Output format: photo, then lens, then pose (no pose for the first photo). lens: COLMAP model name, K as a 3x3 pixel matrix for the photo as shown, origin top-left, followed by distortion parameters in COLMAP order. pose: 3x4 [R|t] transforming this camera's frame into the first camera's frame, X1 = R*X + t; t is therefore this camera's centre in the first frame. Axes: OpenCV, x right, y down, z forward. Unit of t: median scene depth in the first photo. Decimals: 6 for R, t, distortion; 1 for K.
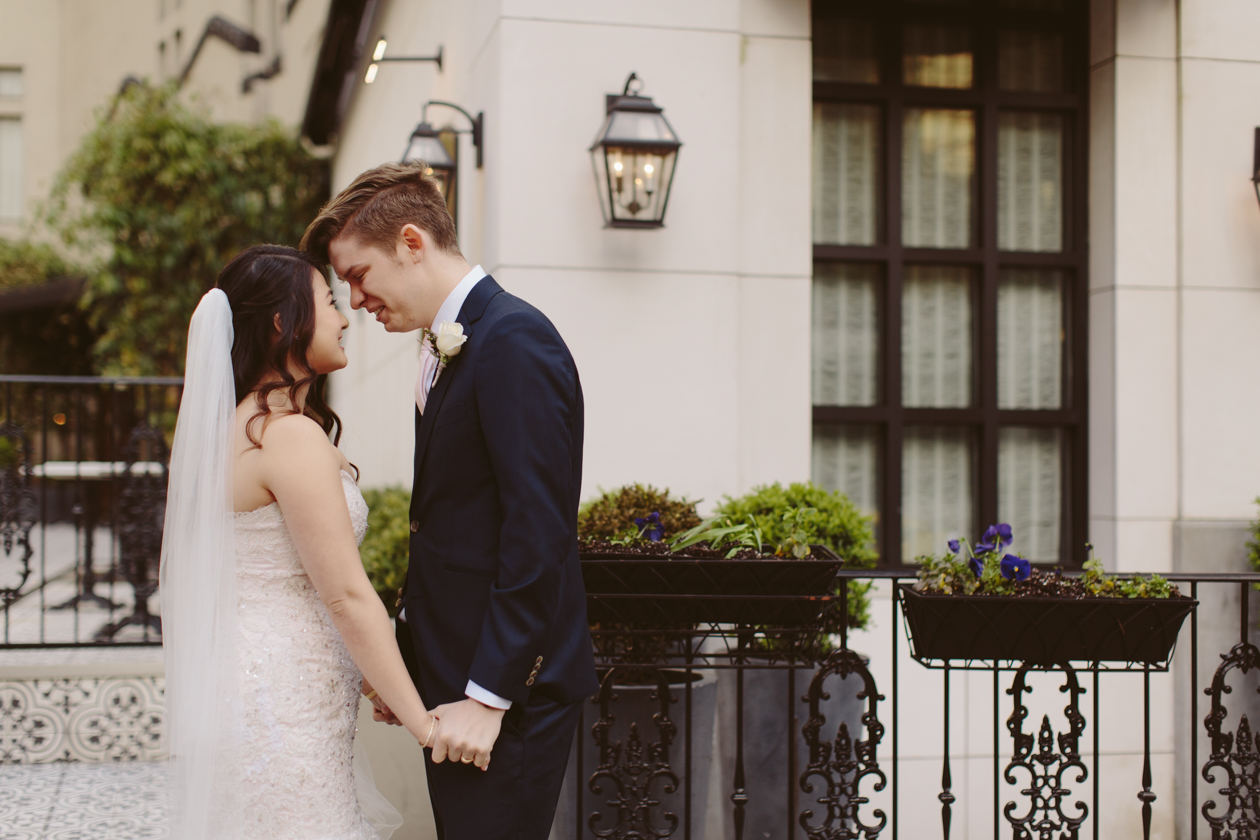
lens RADIAL K [[1815.3, 0, 630.0], [0, 1815.3, 420.0], [0, 0, 1]] dist [0.049701, -0.101289]
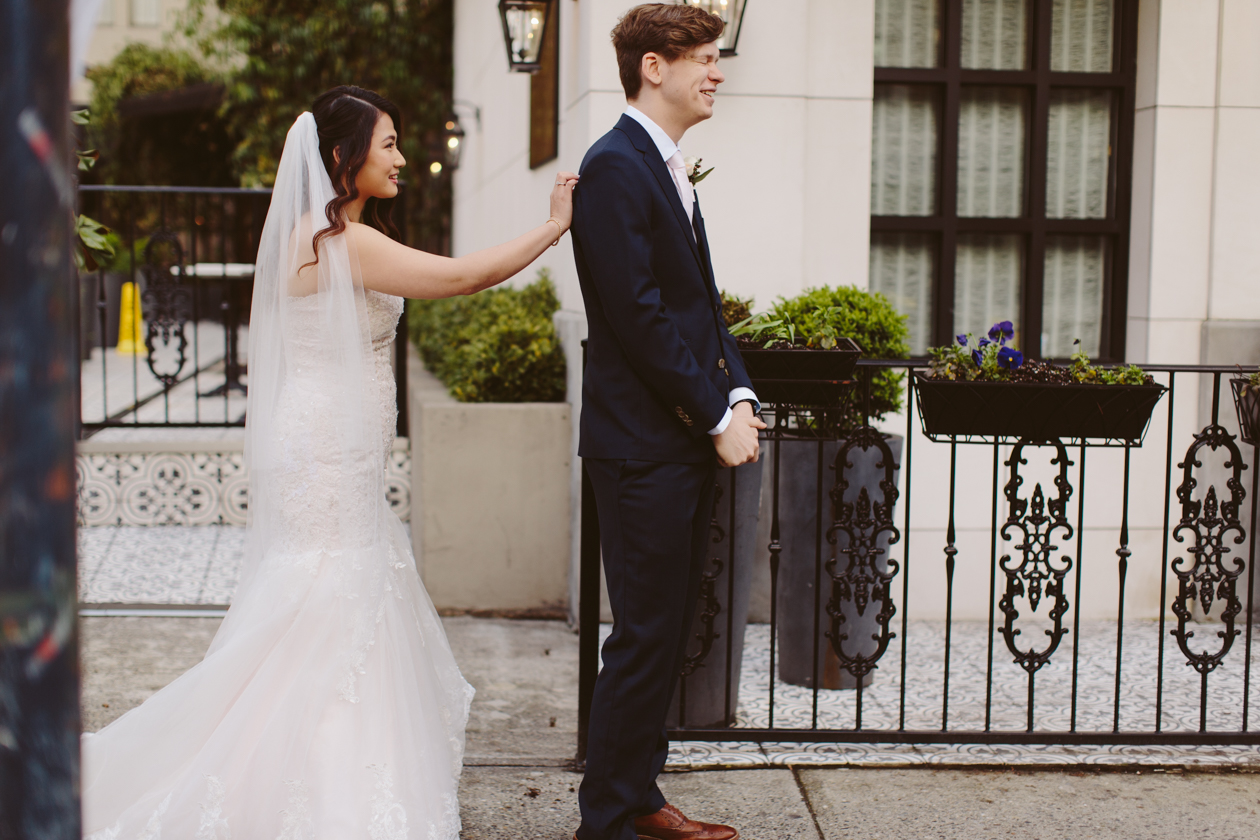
lens RADIAL K [[1815.3, 0, 630.0], [0, 1815.3, 420.0], [0, 0, 1]] dist [0.049701, -0.101289]
pose [[0.997448, 0.010793, -0.070576, 0.034976], [-0.003065, 0.994070, 0.108697, -0.004607], [0.071331, -0.108204, 0.991566, -0.136474]]
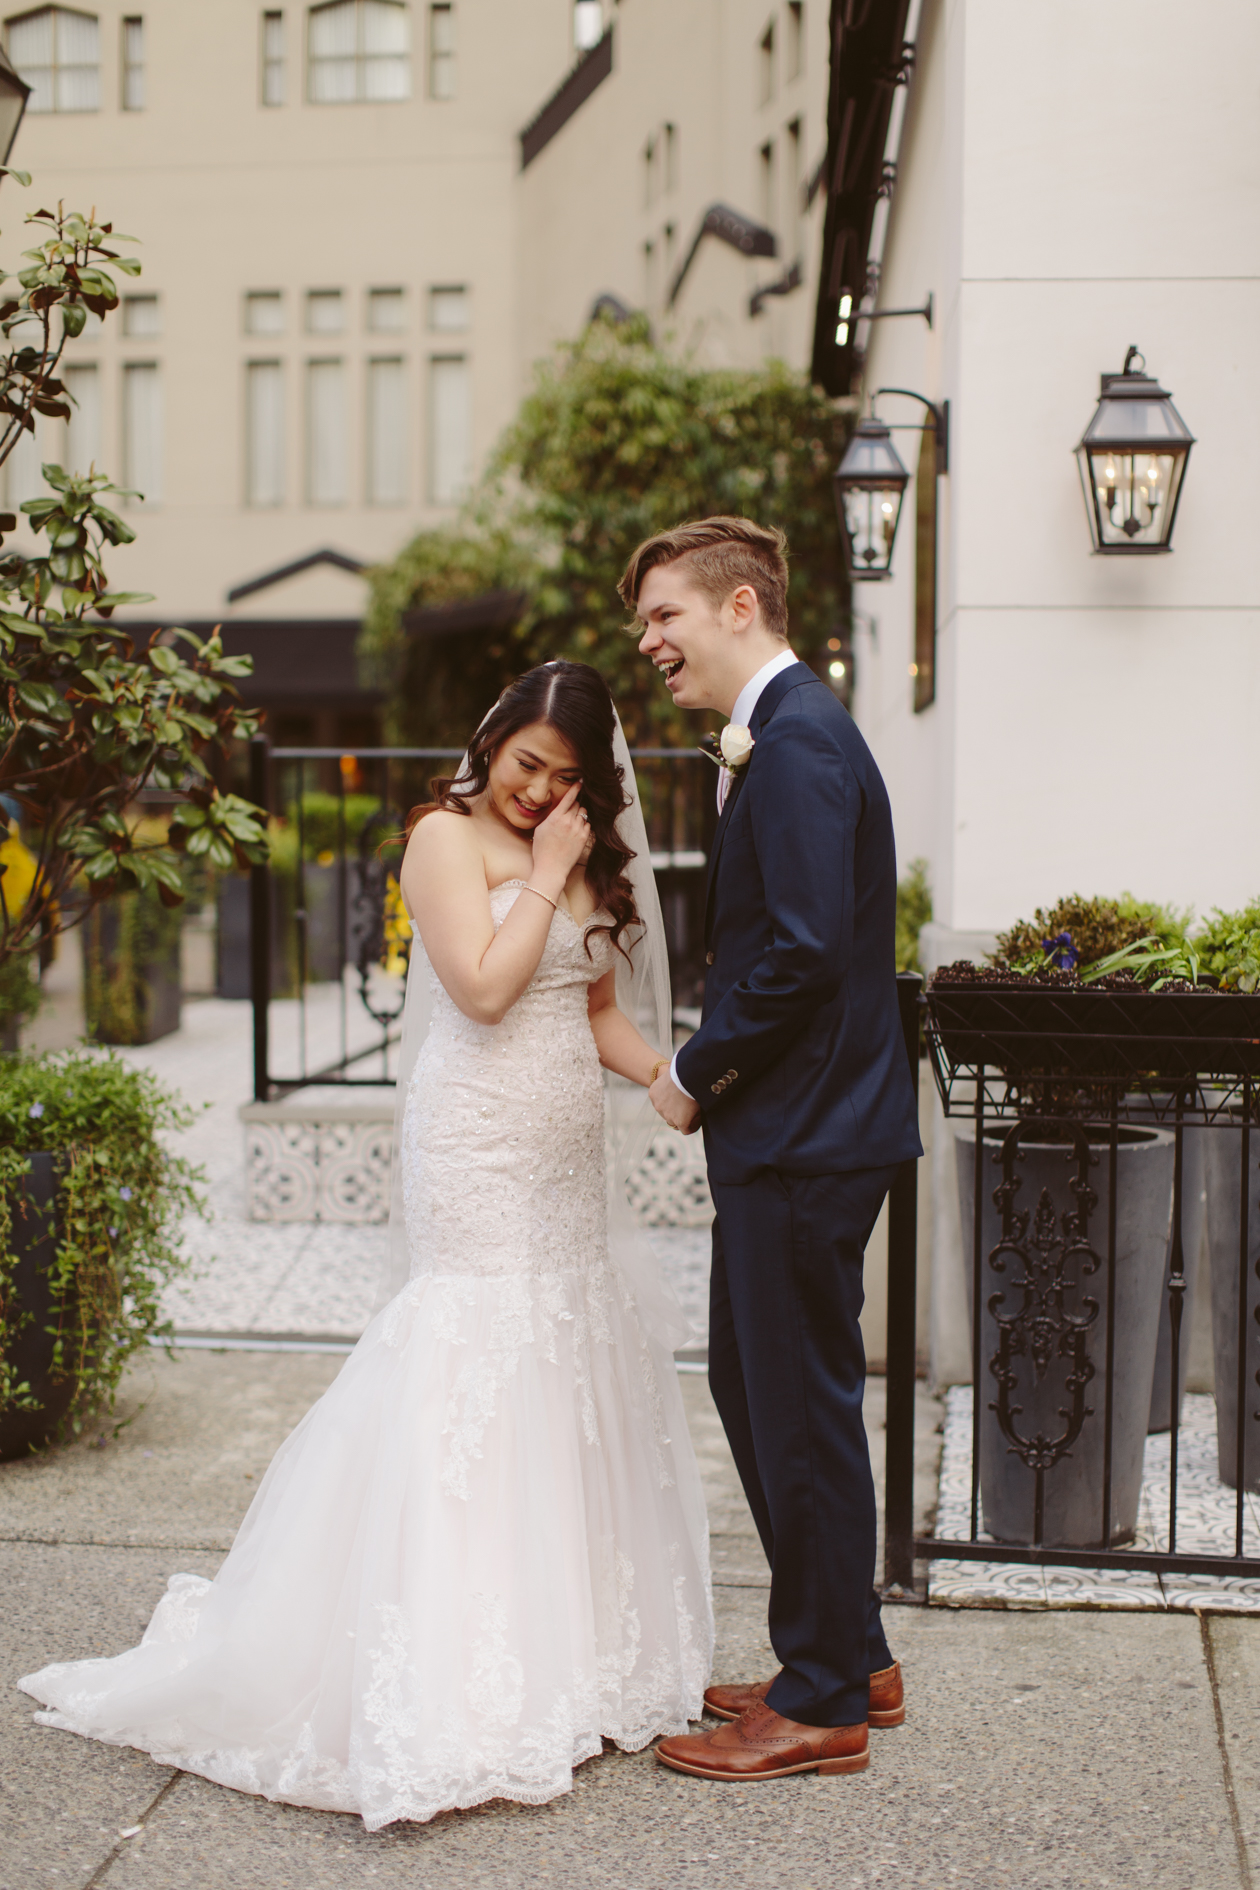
lens RADIAL K [[2723.0, 0, 630.6], [0, 2723.0, 953.5], [0, 0, 1]] dist [0.049701, -0.101289]
pose [[0.963370, 0.010653, -0.267964, 0.108961], [0.007604, 0.997724, 0.067004, -0.017031], [0.268068, -0.066587, 0.961096, -0.166540]]
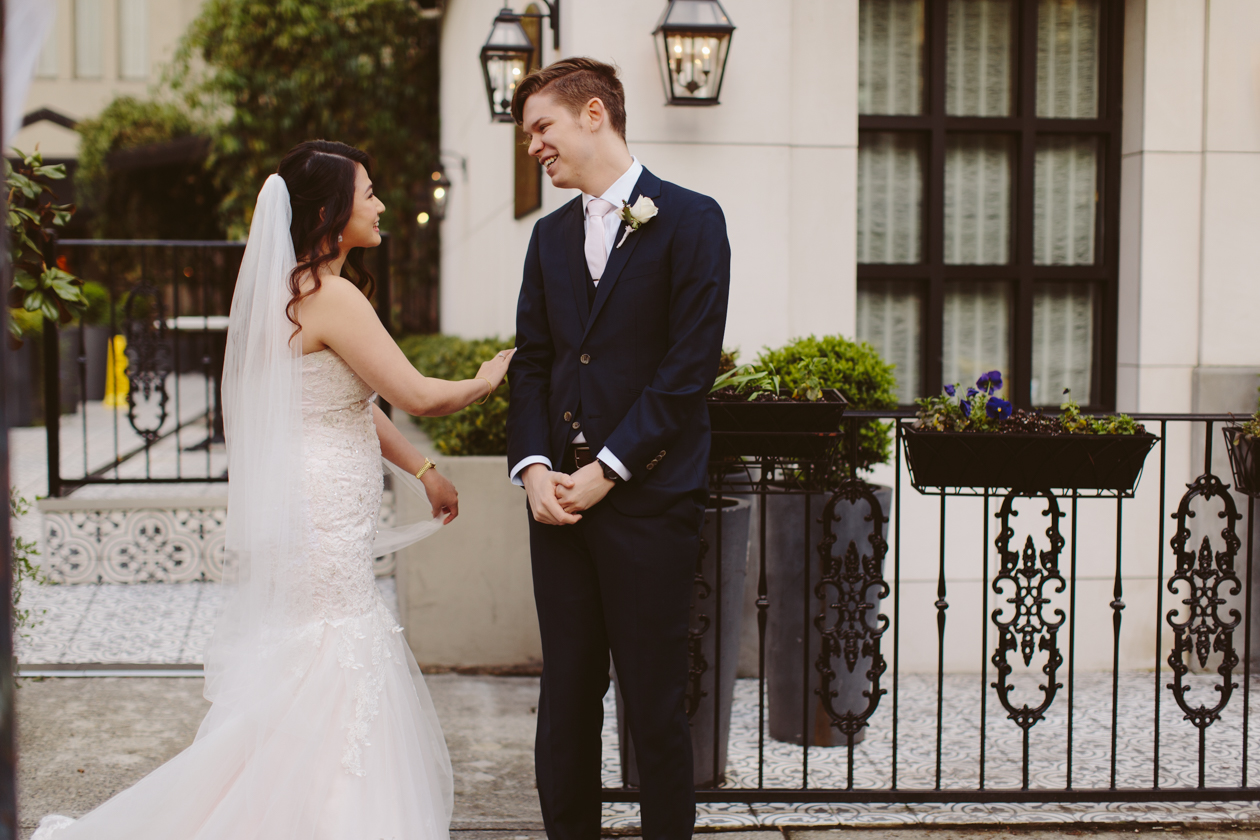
lens RADIAL K [[1815.3, 0, 630.0], [0, 1815.3, 420.0], [0, 0, 1]] dist [0.049701, -0.101289]
pose [[0.997787, 0.000036, -0.066487, 0.038107], [0.005492, 0.996537, 0.082965, -0.006451], [0.066260, -0.083147, 0.994332, -0.121052]]
